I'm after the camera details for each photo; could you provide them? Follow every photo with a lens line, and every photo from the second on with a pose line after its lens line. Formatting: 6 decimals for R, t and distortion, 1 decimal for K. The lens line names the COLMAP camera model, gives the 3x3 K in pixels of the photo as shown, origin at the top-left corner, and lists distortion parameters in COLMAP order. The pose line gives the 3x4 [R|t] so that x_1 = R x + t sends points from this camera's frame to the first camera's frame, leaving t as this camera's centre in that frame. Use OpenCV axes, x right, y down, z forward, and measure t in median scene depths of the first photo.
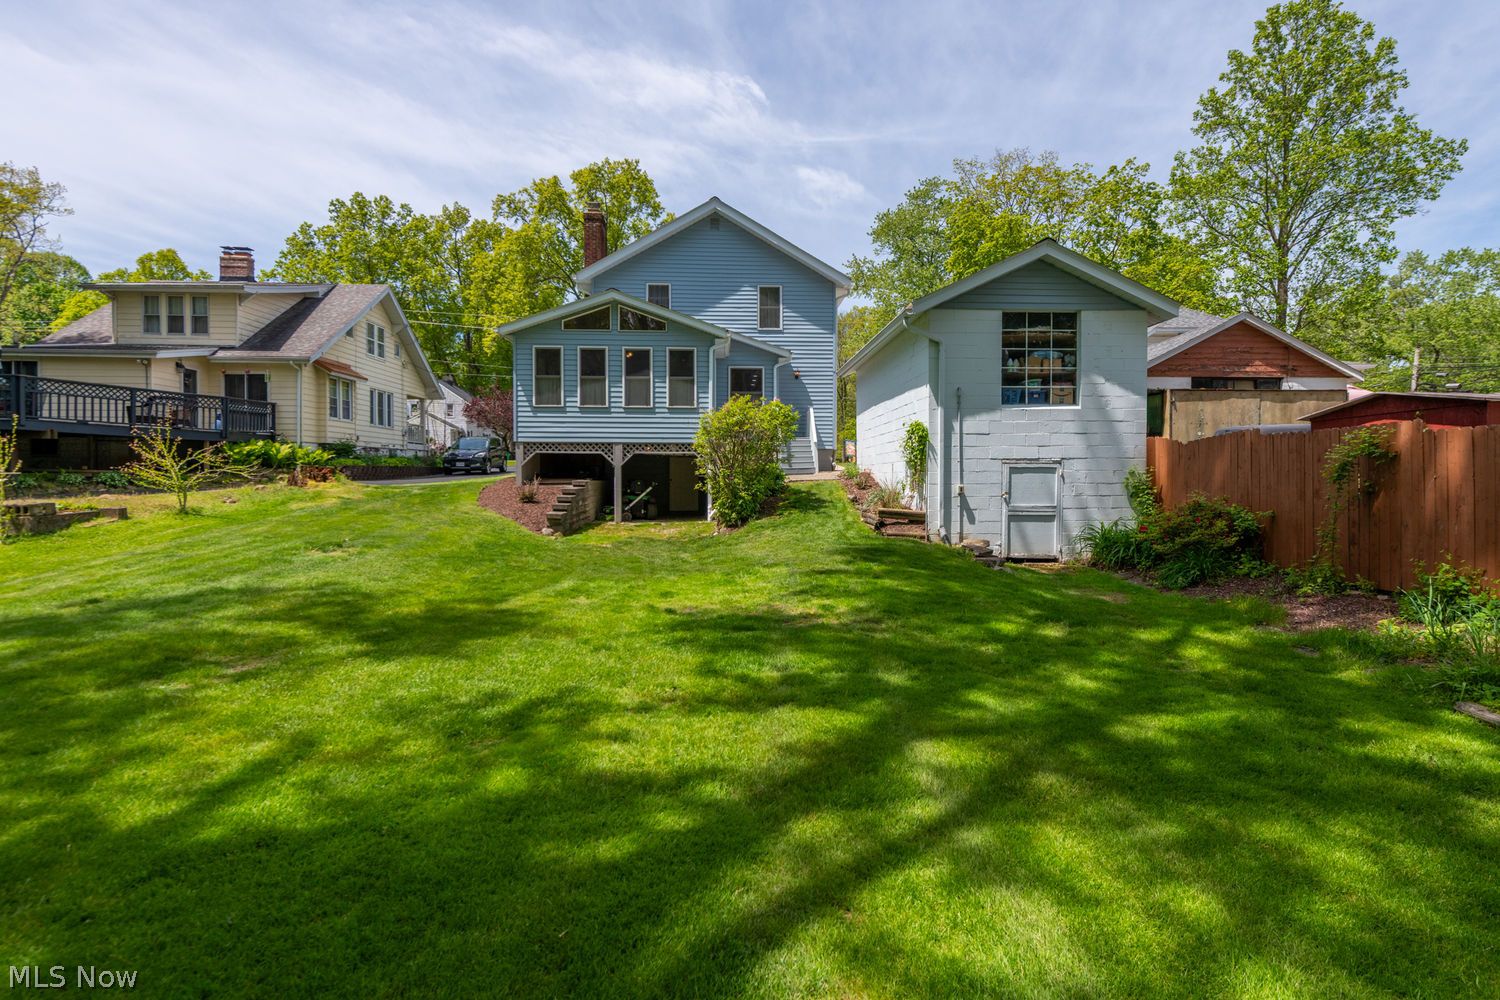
lens RADIAL K [[807.4, 0, 758.4], [0, 807.4, 476.0], [0, 0, 1]] dist [0.000679, 0.000001]
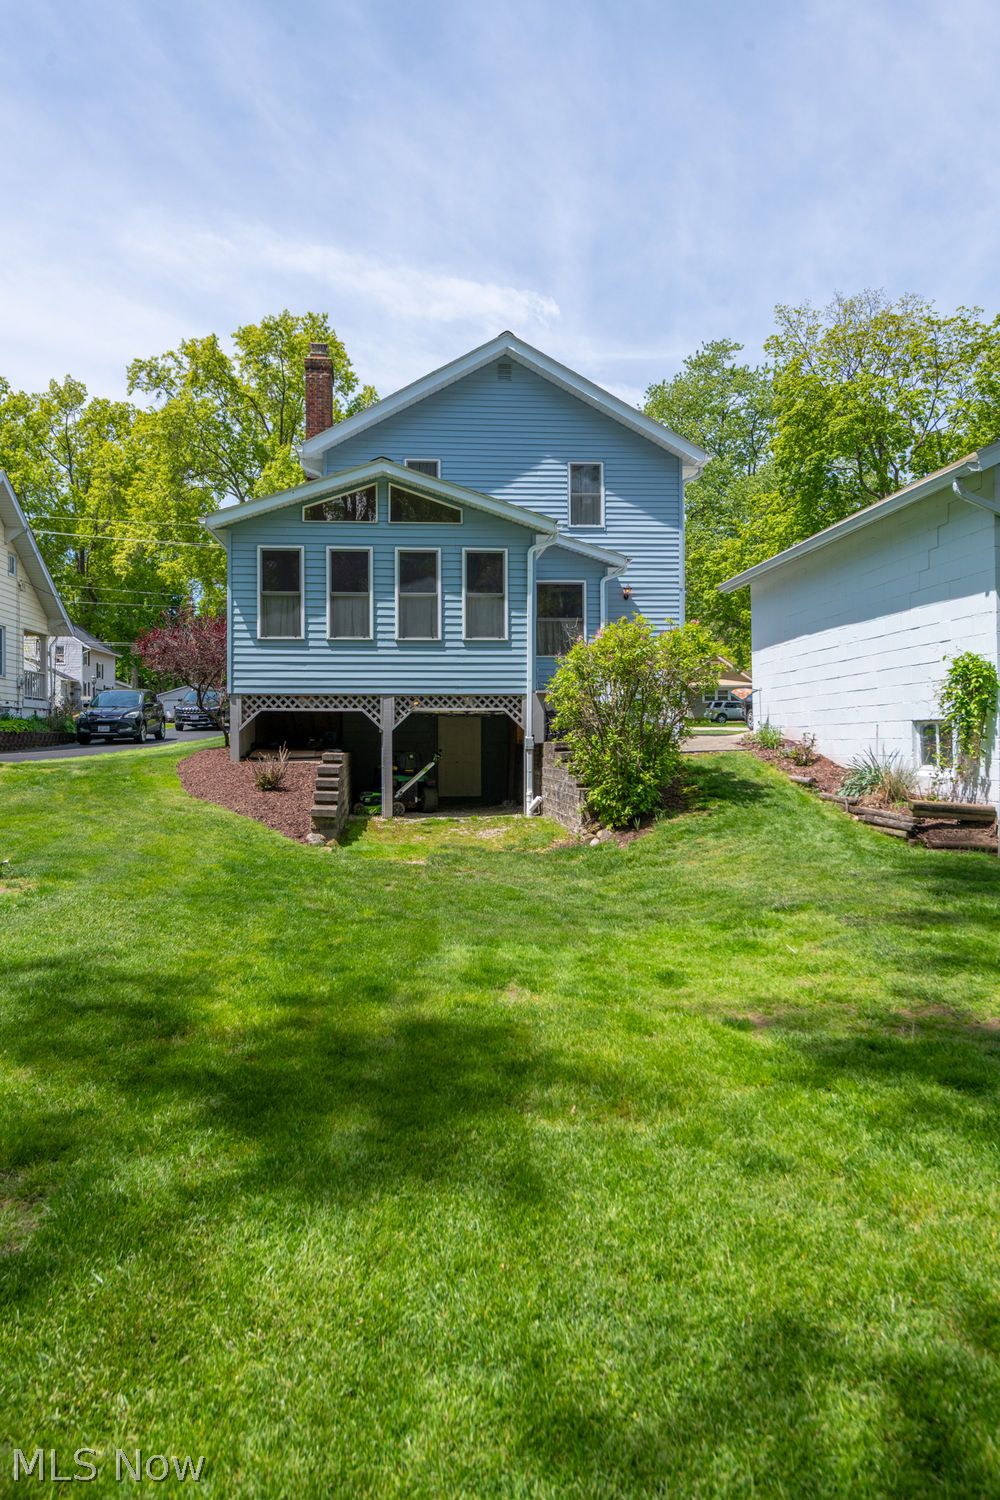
lens RADIAL K [[1061.6, 0, 473.9], [0, 1061.6, 700.0], [0, 0, 1]] dist [0.002530, -0.000111]
pose [[0.999764, -0.004876, 0.021186, -0.109447], [0.005700, 0.999223, -0.039002, -0.002876], [-0.020980, 0.039114, 0.999014, 0.132438]]
